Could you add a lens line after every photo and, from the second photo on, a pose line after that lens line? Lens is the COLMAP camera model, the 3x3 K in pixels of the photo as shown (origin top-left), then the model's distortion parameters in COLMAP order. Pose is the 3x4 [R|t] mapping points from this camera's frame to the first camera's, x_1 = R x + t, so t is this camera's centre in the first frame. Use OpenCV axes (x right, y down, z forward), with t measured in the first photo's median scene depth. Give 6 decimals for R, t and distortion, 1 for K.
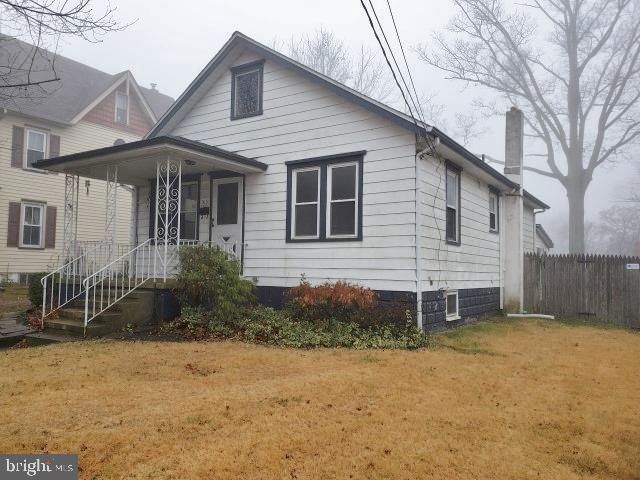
lens RADIAL K [[473.8, 0, 320.0], [0, 473.8, 240.0], [0, 0, 1]] dist [0.026388, -0.001709]
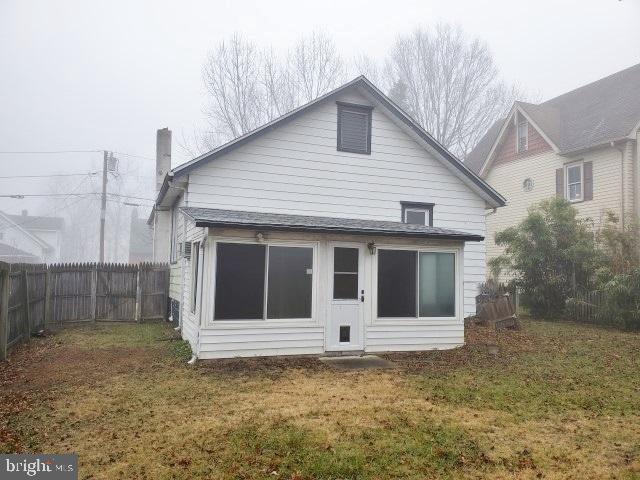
lens RADIAL K [[473.8, 0, 320.0], [0, 473.8, 240.0], [0, 0, 1]] dist [0.026388, -0.001709]
pose [[0.588880, 0.056679, 0.806231, -1.088206], [-0.045114, 0.998288, -0.037229, -0.008901], [-0.806960, -0.014449, 0.590429, 0.408625]]
